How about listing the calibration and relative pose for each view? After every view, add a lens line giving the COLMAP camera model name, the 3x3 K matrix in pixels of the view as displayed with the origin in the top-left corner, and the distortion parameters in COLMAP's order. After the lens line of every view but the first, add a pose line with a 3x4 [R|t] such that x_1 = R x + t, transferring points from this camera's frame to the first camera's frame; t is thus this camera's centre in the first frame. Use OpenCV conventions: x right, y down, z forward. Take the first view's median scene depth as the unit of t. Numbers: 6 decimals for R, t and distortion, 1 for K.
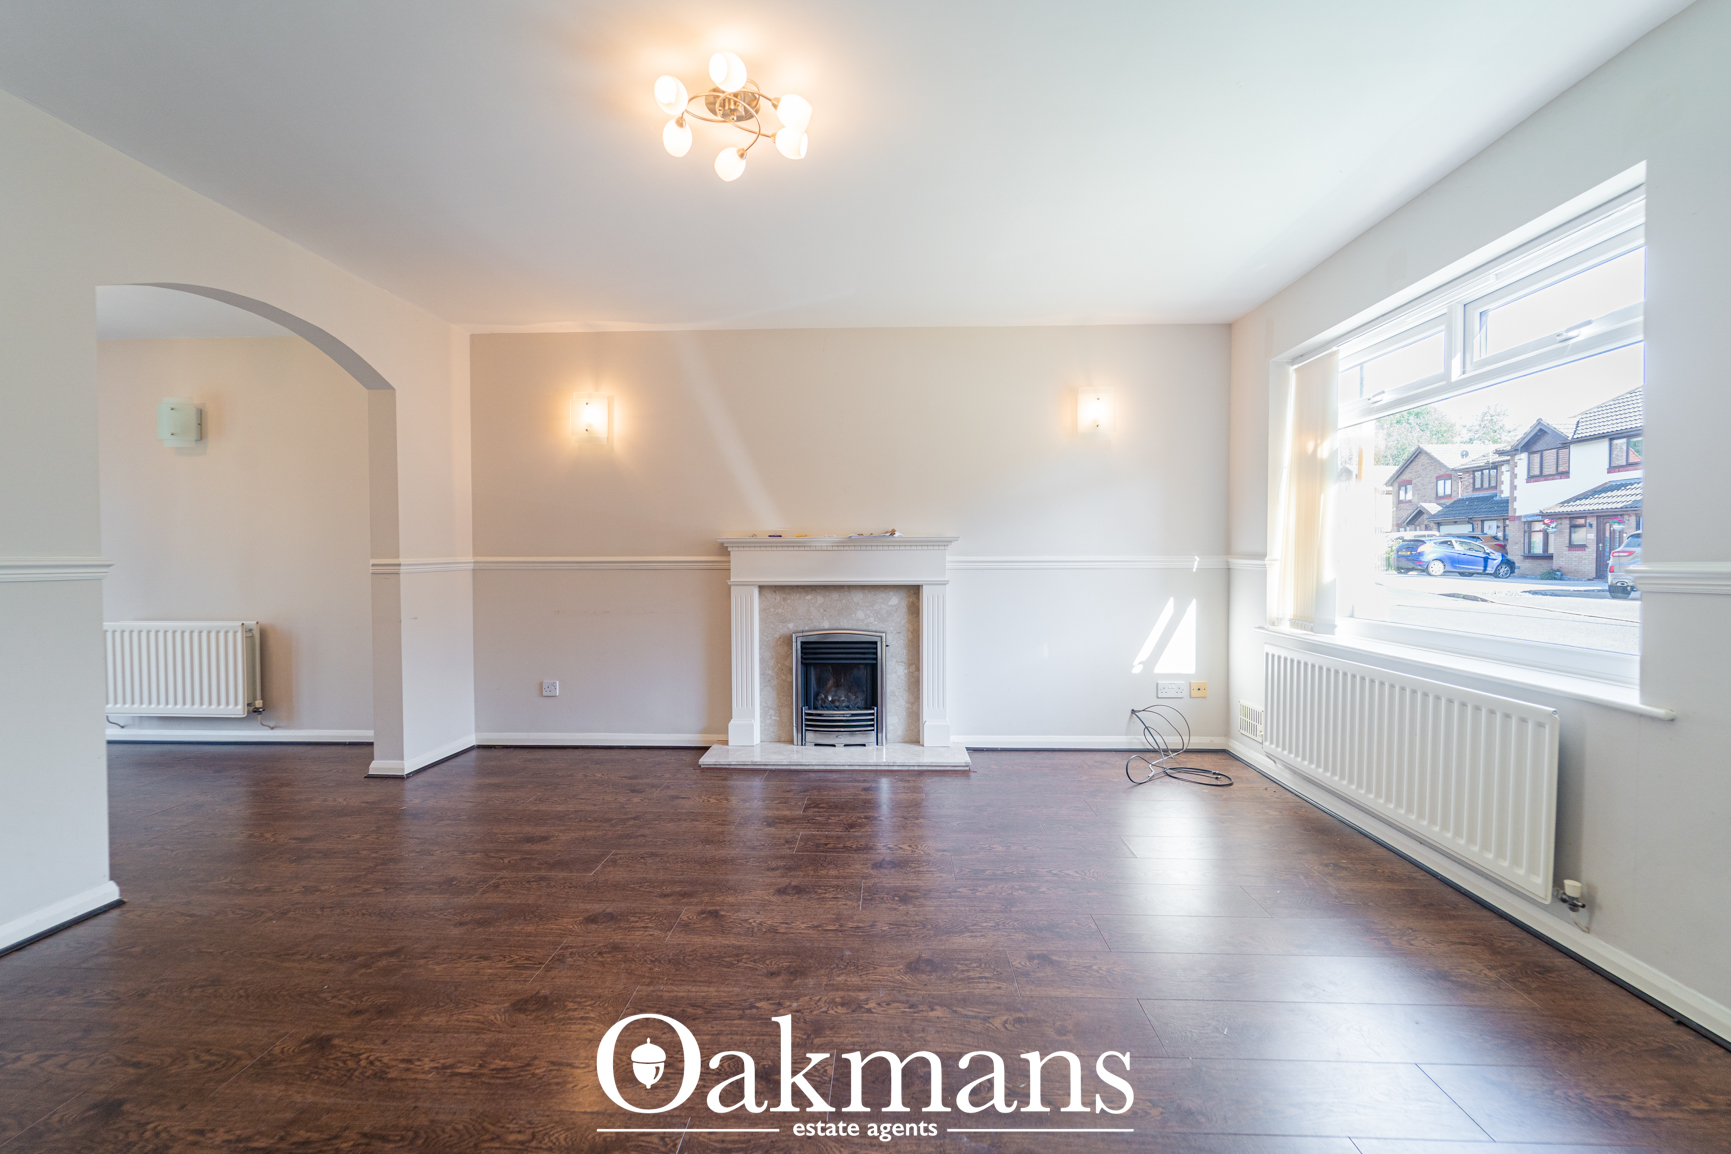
lens RADIAL K [[698.4, 0, 870.3], [0, 698.4, 569.6], [0, 0, 1]] dist [0.001971, -0.002069]
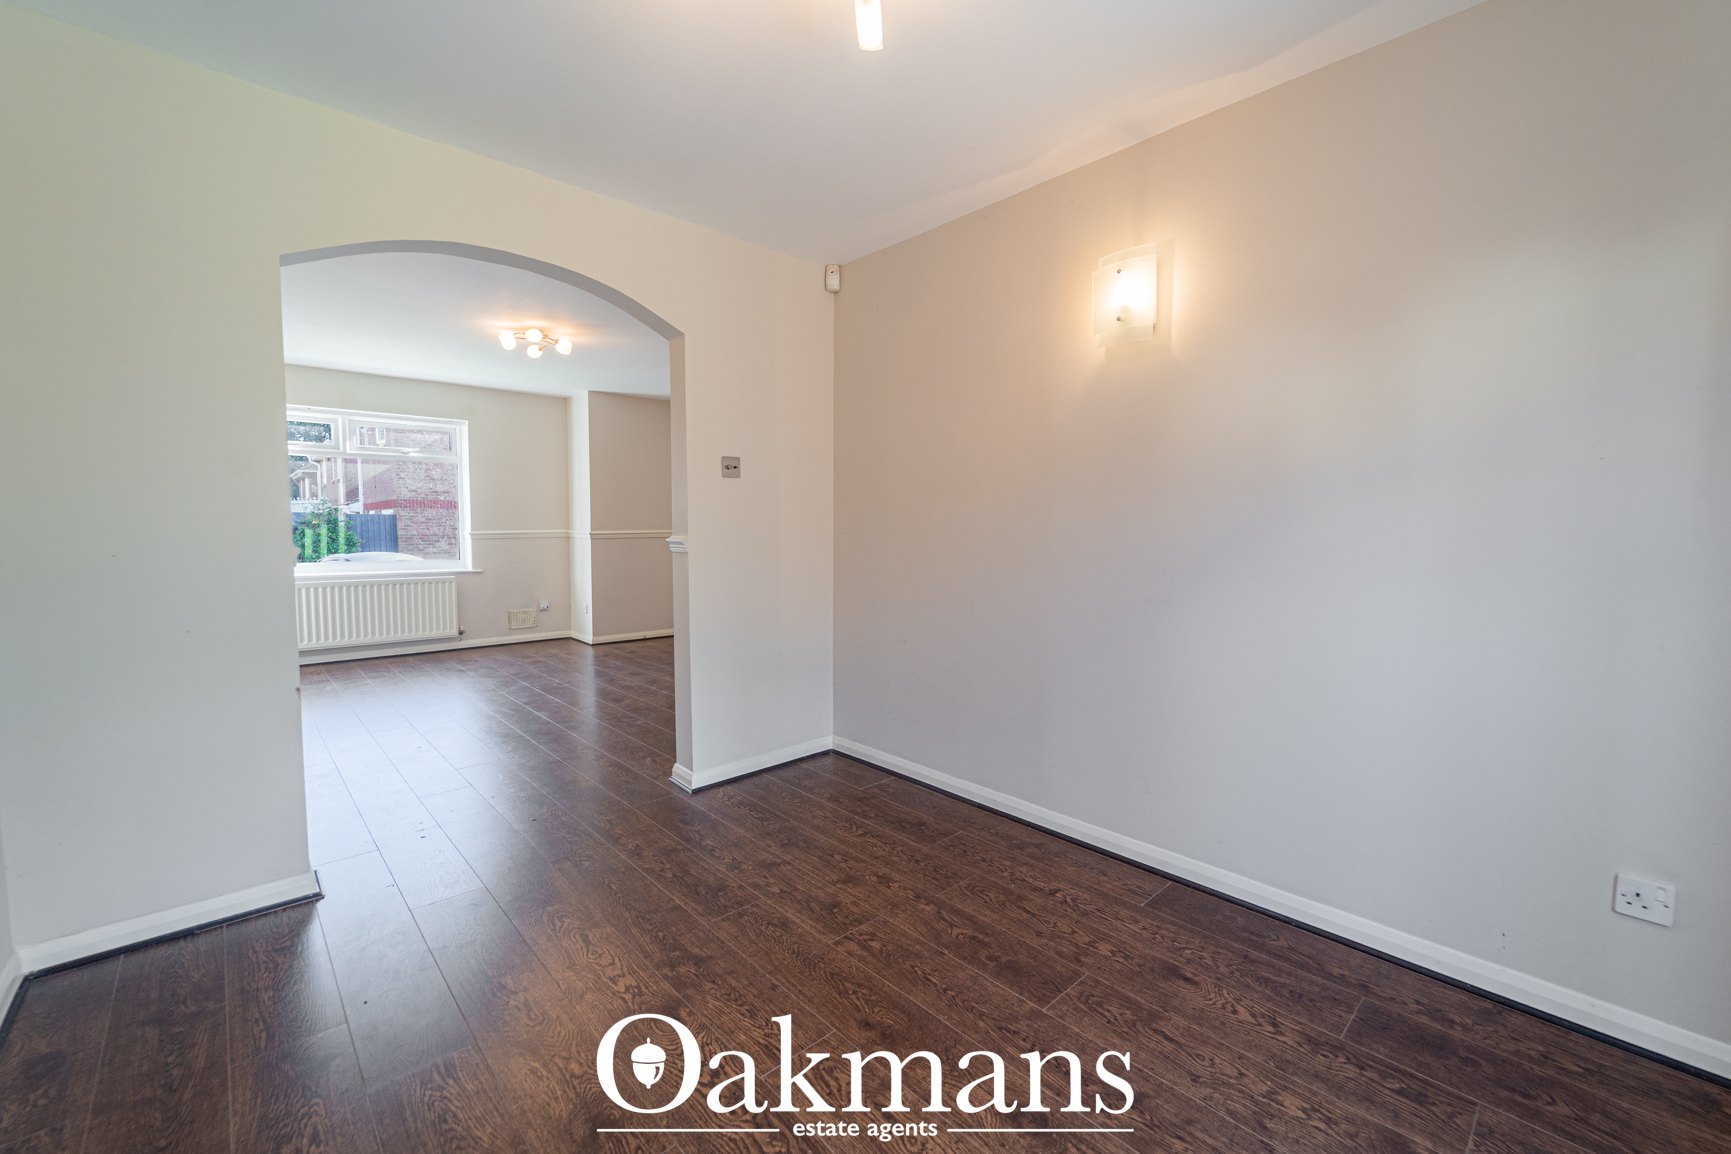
lens RADIAL K [[698.4, 0, 870.7], [0, 698.4, 577.8], [0, 0, 1]] dist [0.001971, -0.002069]
pose [[-0.714114, -0.054794, 0.697882, -1.397096], [0.006017, 0.996415, 0.084390, -0.029952], [-0.700004, 0.064463, -0.711224, 1.015995]]
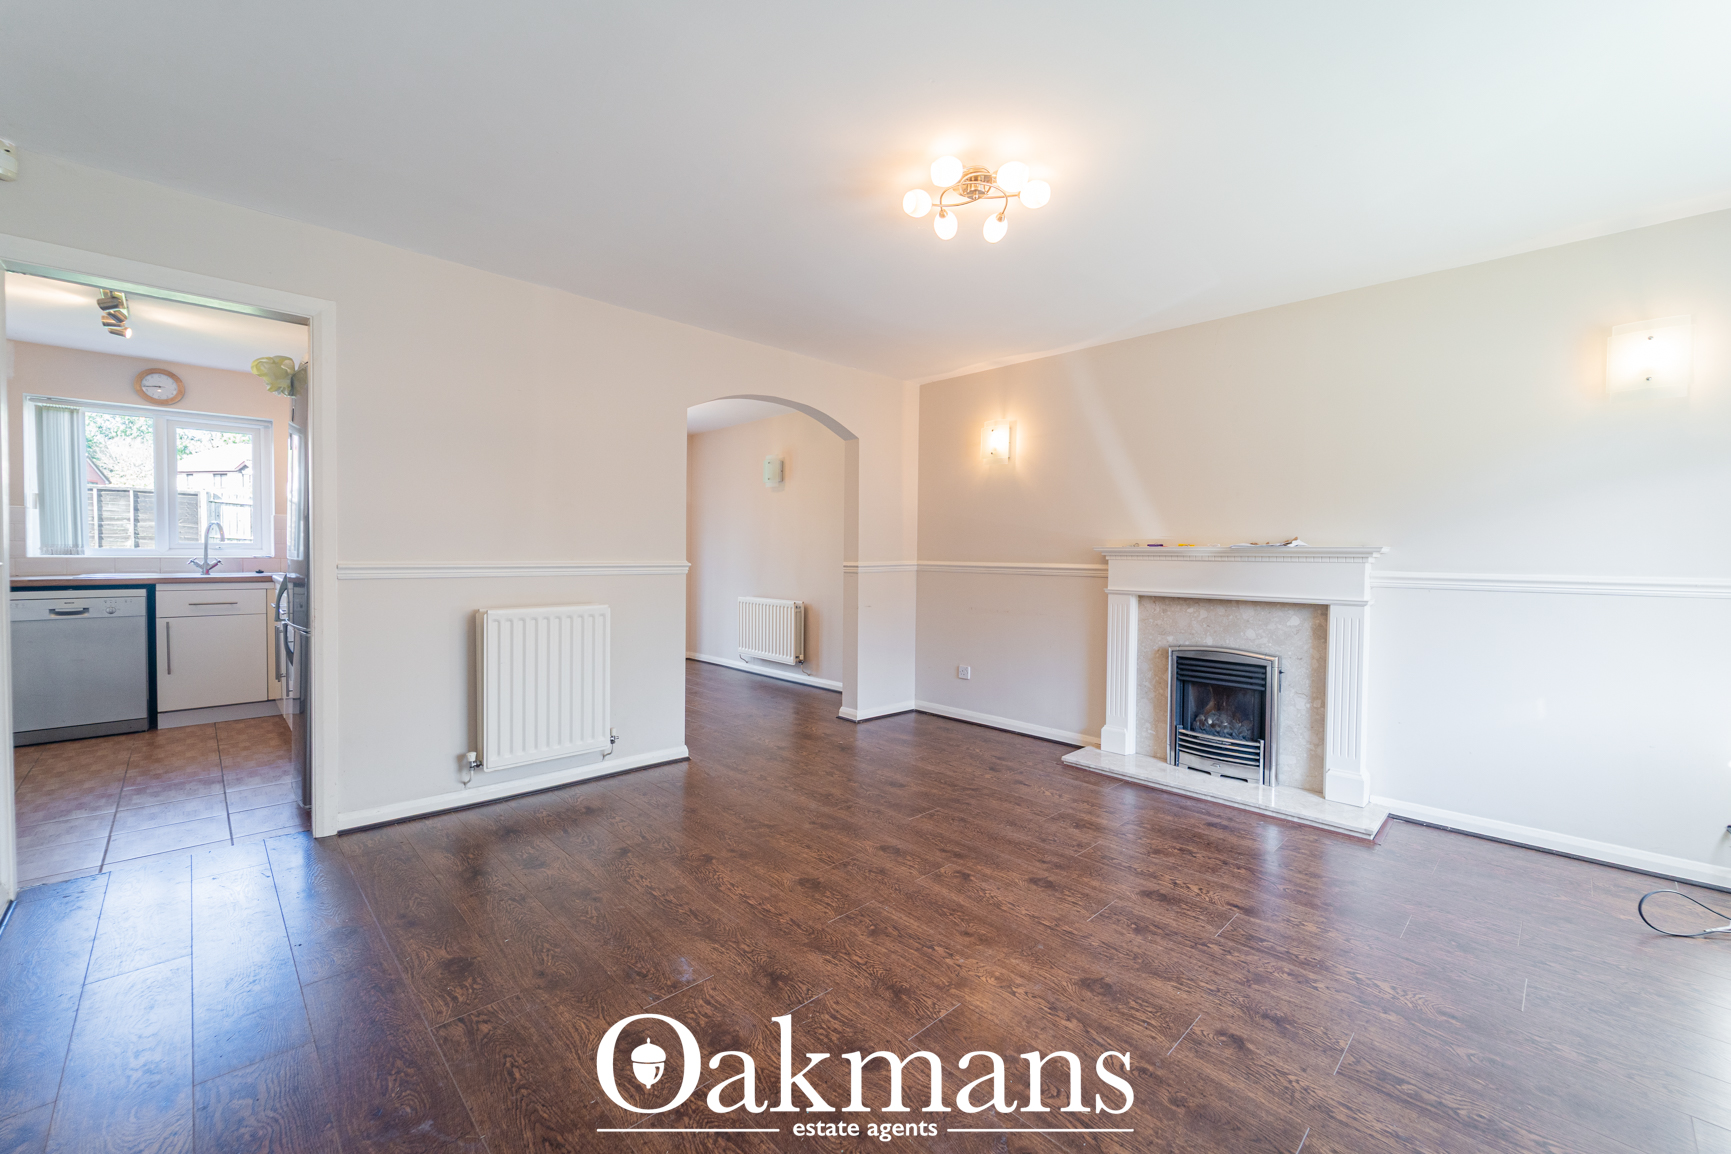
lens RADIAL K [[698.4, 0, 861.1], [0, 698.4, 563.4], [0, 0, 1]] dist [0.001971, -0.002069]
pose [[0.721147, 0.020003, -0.692493, 0.259421], [-0.024317, 0.999698, 0.003554, -0.016899], [0.692355, 0.014277, 0.721416, 0.017851]]
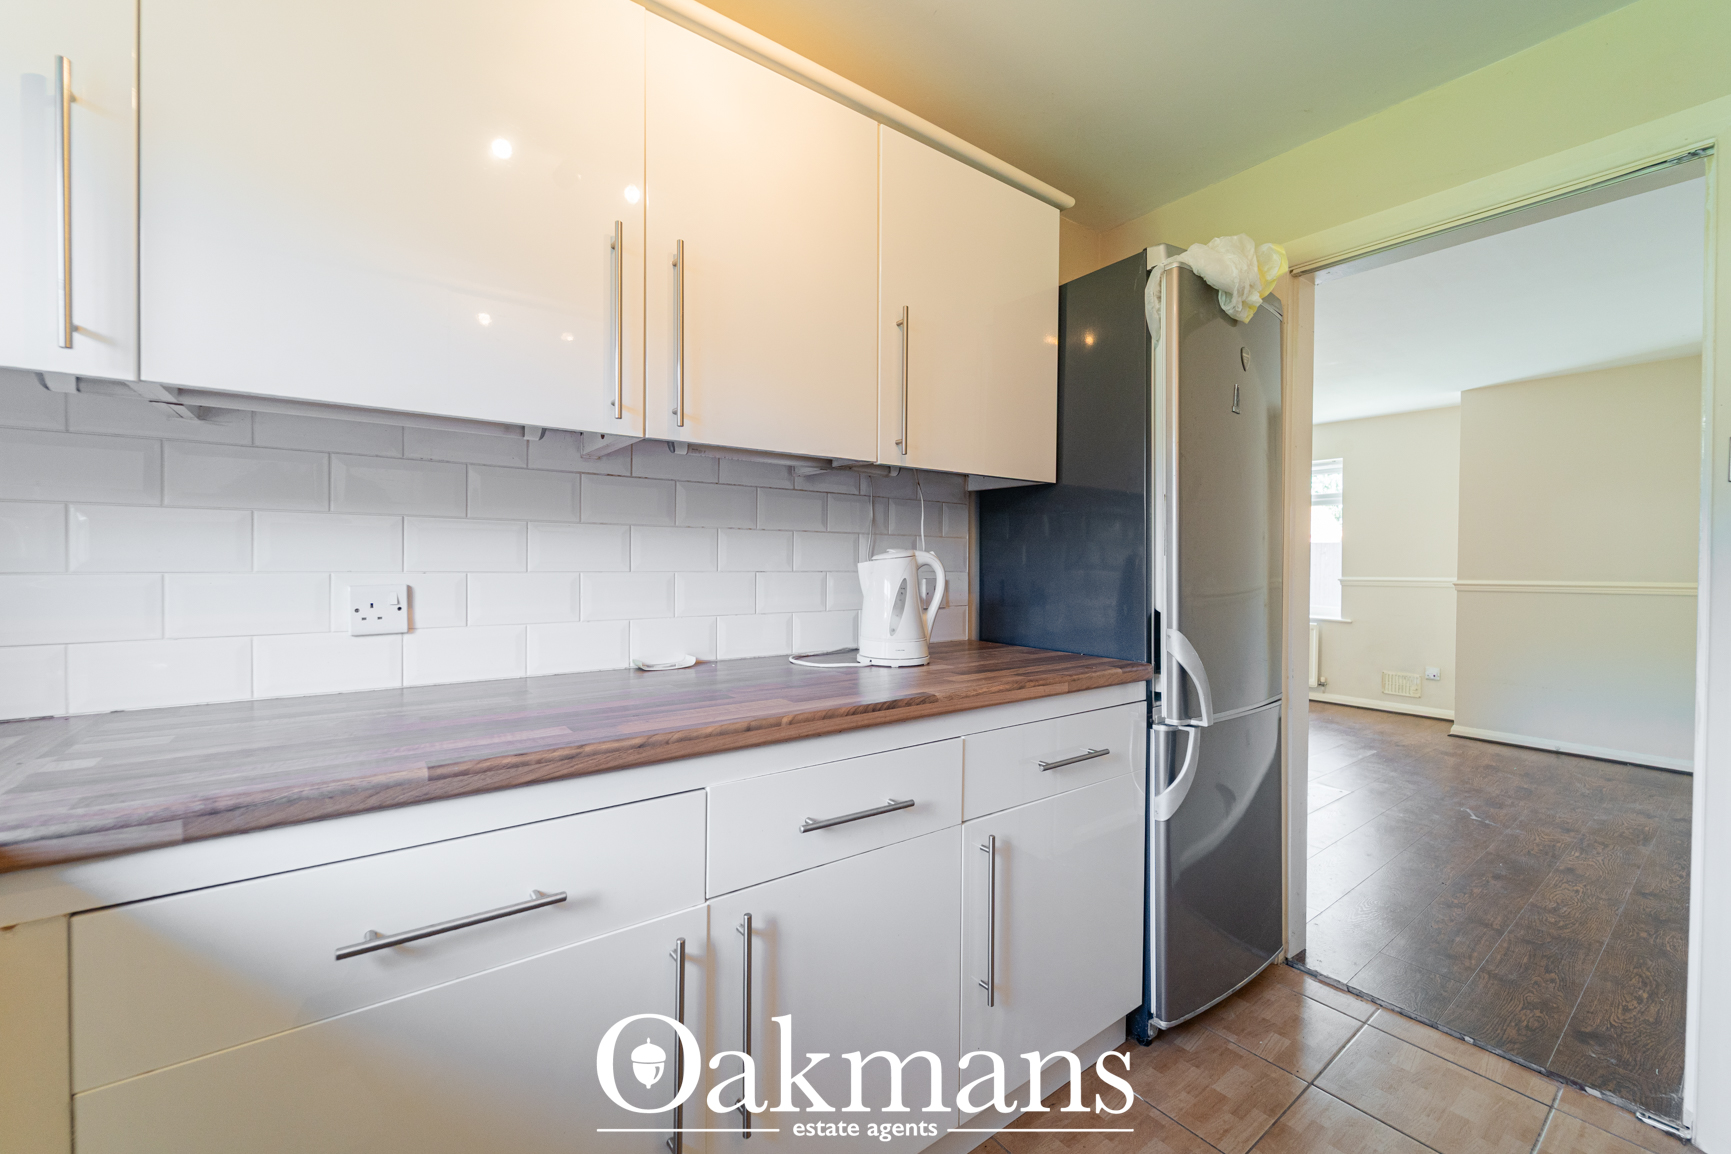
lens RADIAL K [[698.4, 0, 859.3], [0, 698.4, 570.8], [0, 0, 1]] dist [0.001971, -0.002069]
pose [[0.768945, -0.005818, 0.639289, -1.330092], [0.004420, 0.999983, 0.003784, -0.028648], [-0.639300, -0.000084, 0.768958, -0.046352]]
